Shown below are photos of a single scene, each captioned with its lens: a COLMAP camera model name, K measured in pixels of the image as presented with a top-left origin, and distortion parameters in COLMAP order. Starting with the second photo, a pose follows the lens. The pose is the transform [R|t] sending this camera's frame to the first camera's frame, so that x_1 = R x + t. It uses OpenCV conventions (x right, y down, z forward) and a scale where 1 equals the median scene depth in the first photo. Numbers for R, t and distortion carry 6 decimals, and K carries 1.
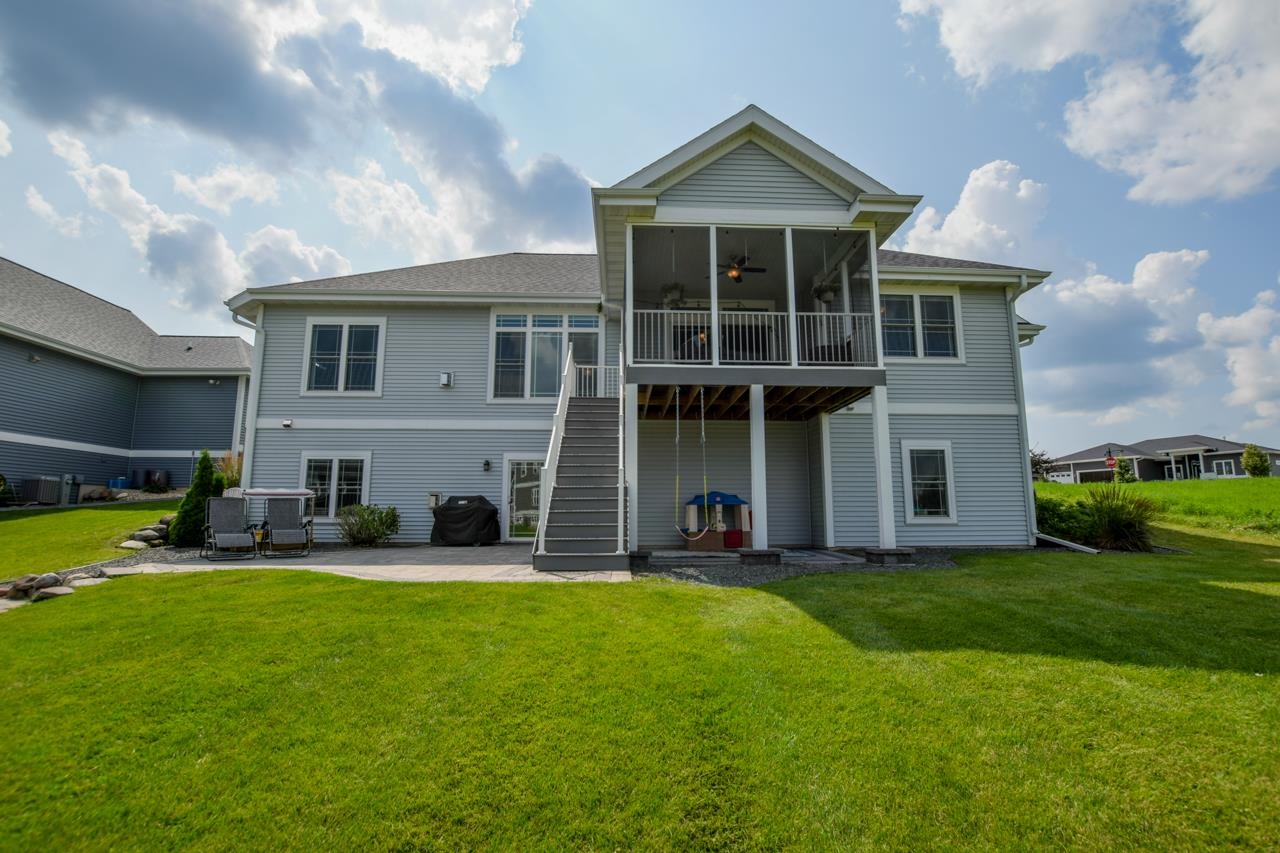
lens RADIAL K [[584.6, 0, 638.3], [0, 584.6, 428.4], [0, 0, 1]] dist [-0.030316, -0.000066]
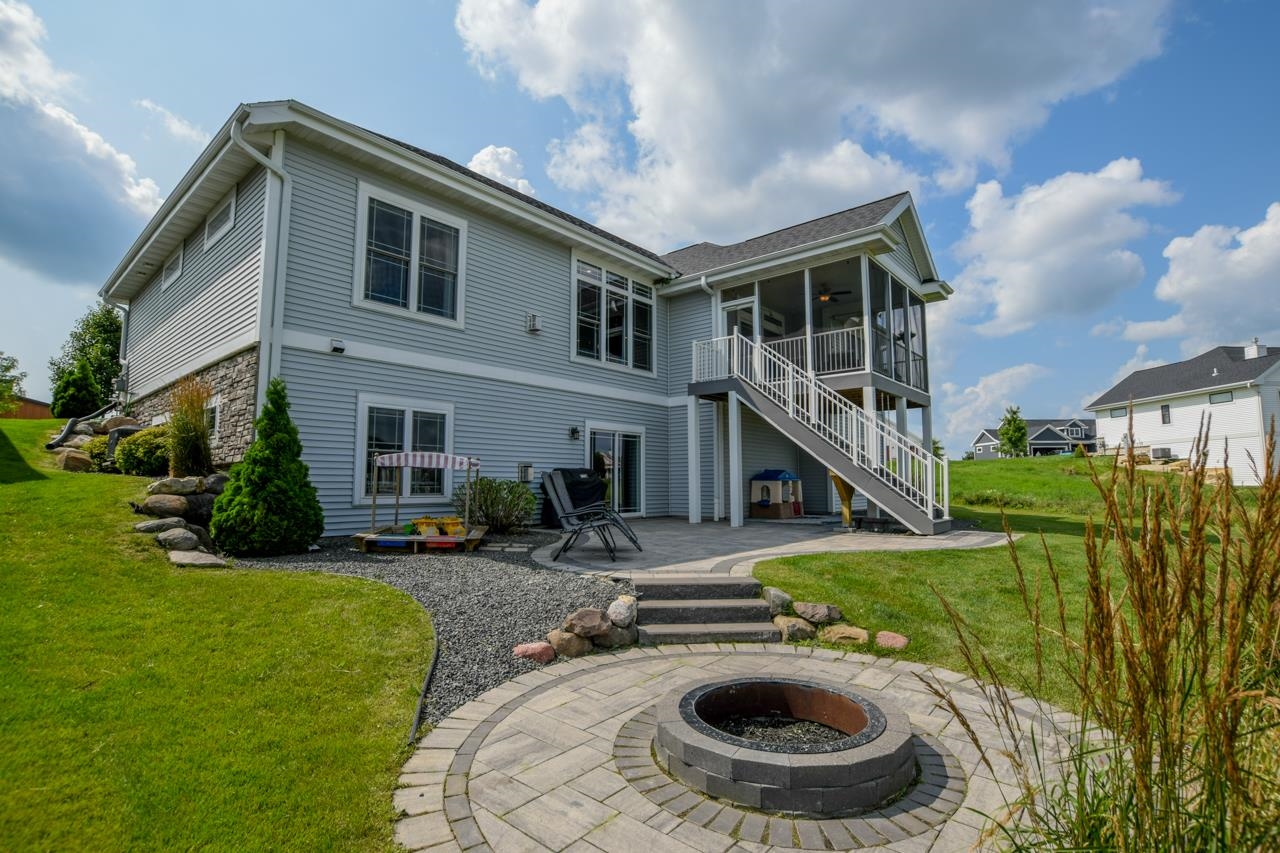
lens RADIAL K [[584.6, 0, 638.3], [0, 584.6, 428.4], [0, 0, 1]] dist [-0.030316, -0.000066]
pose [[0.687705, 0.068395, 0.722761, -0.948419], [-0.116154, 0.993093, 0.016544, 0.035544], [-0.716638, -0.095329, 0.690900, 0.377334]]
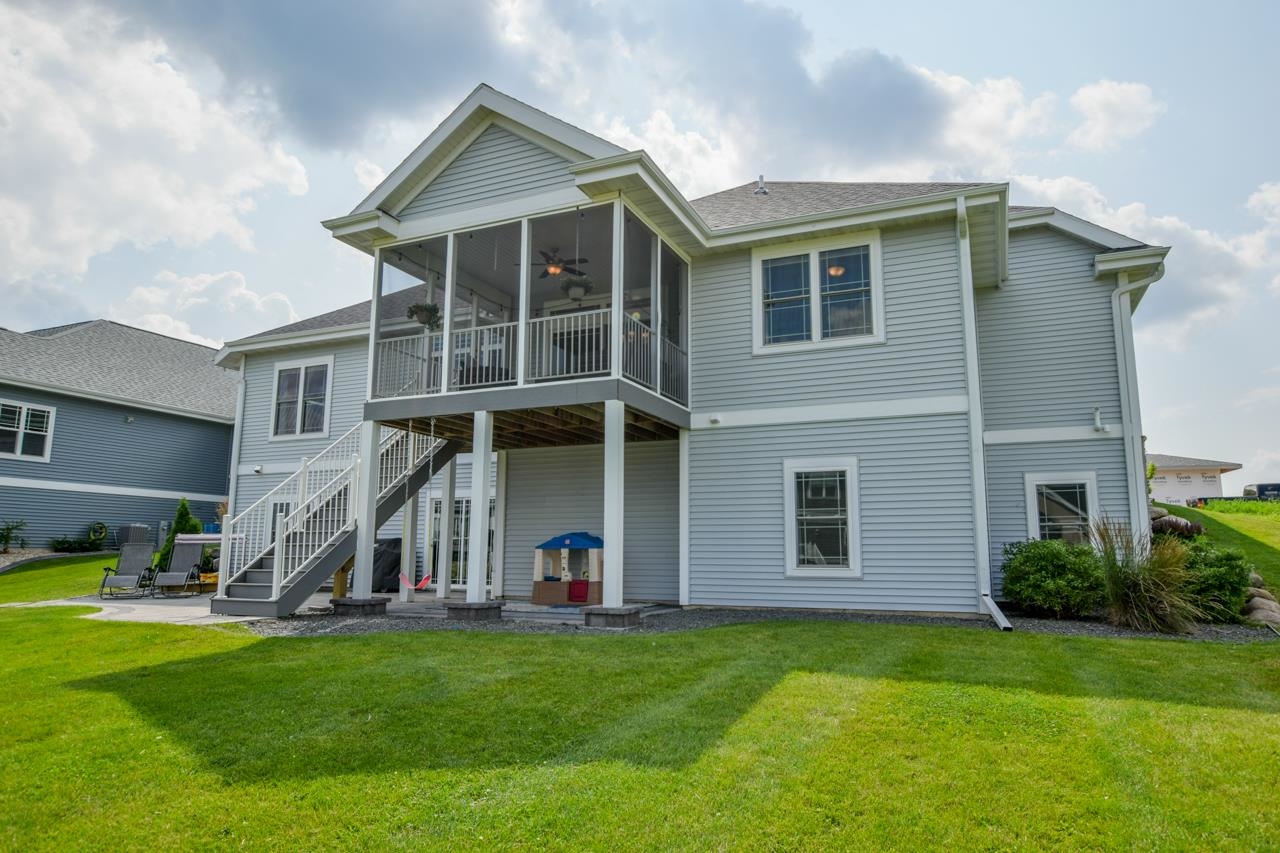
lens RADIAL K [[793.6, 0, 643.8], [0, 793.6, 429.1], [0, 0, 1]] dist [-0.009620, 0.002088]
pose [[0.896772, -0.065569, -0.437607, 0.719964], [0.060859, 0.997838, -0.024796, -0.003760], [0.438287, -0.004396, 0.898824, 0.038867]]
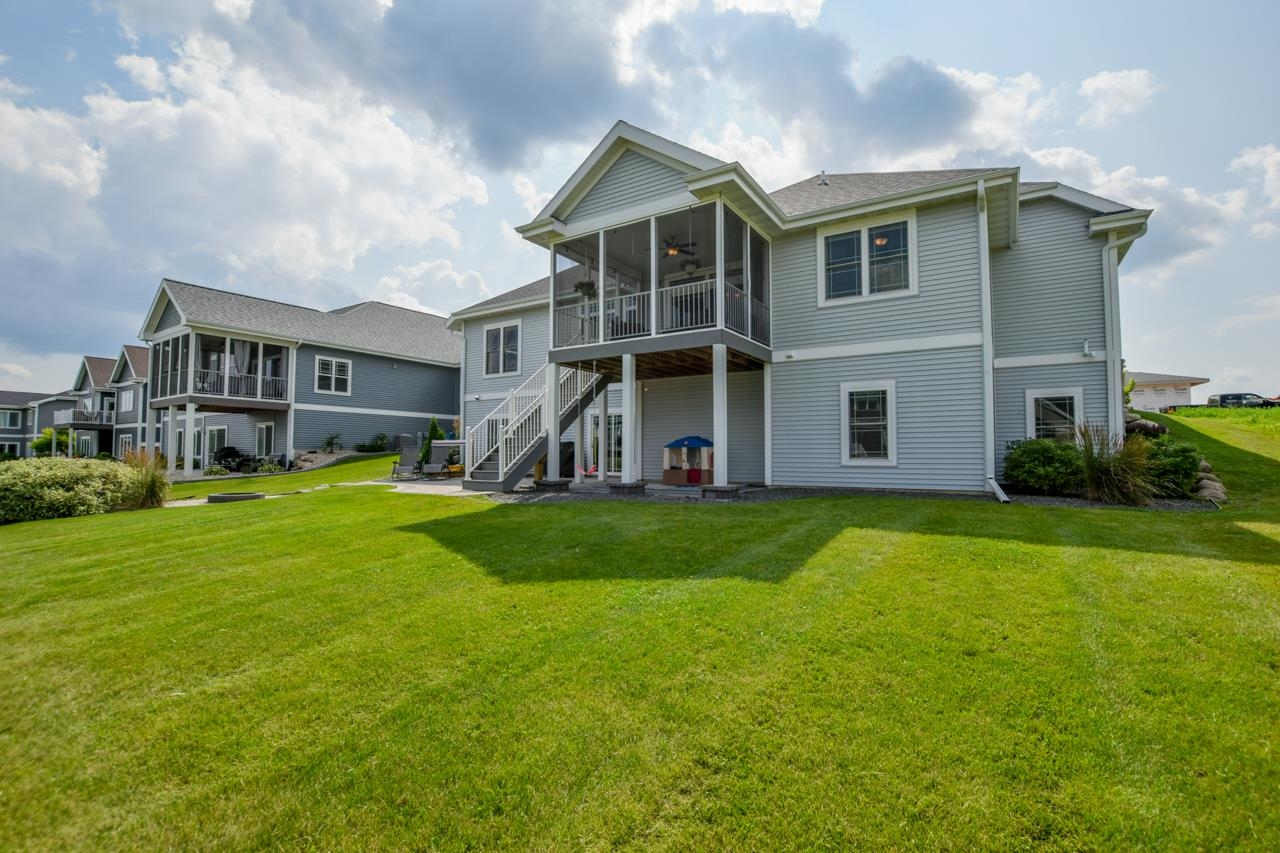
lens RADIAL K [[569.3, 0, 645.7], [0, 569.3, 428.7], [0, 0, 1]] dist [-0.029700, 0.000594]
pose [[0.820578, -0.025036, -0.570986, 0.724341], [0.084837, 0.993308, 0.078368, -0.006776], [0.565203, -0.112748, 0.817211, -0.002303]]
